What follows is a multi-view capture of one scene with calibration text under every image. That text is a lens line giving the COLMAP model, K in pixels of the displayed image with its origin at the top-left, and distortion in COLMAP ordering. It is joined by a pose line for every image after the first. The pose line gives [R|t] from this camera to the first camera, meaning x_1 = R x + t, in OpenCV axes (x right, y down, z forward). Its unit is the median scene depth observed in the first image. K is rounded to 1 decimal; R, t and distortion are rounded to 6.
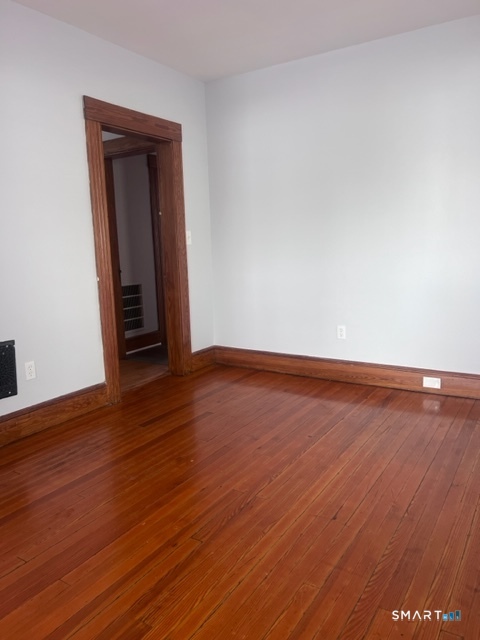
lens RADIAL K [[480.3, 0, 240.0], [0, 480.3, 320.0], [0, 0, 1]] dist [0.051167, -0.061490]
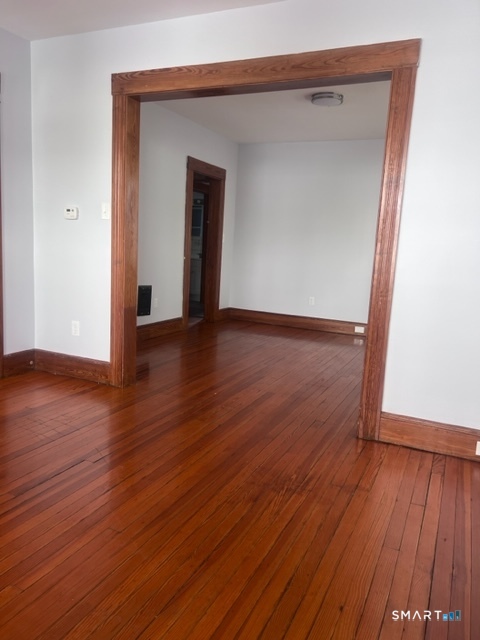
lens RADIAL K [[480.3, 0, 240.0], [0, 480.3, 320.0], [0, 0, 1]] dist [0.051167, -0.061490]
pose [[0.986964, 0.067500, 0.146100, -0.306120], [-0.067482, 0.997708, -0.005086, 0.125890], [-0.146109, -0.004839, 0.989257, -0.710370]]
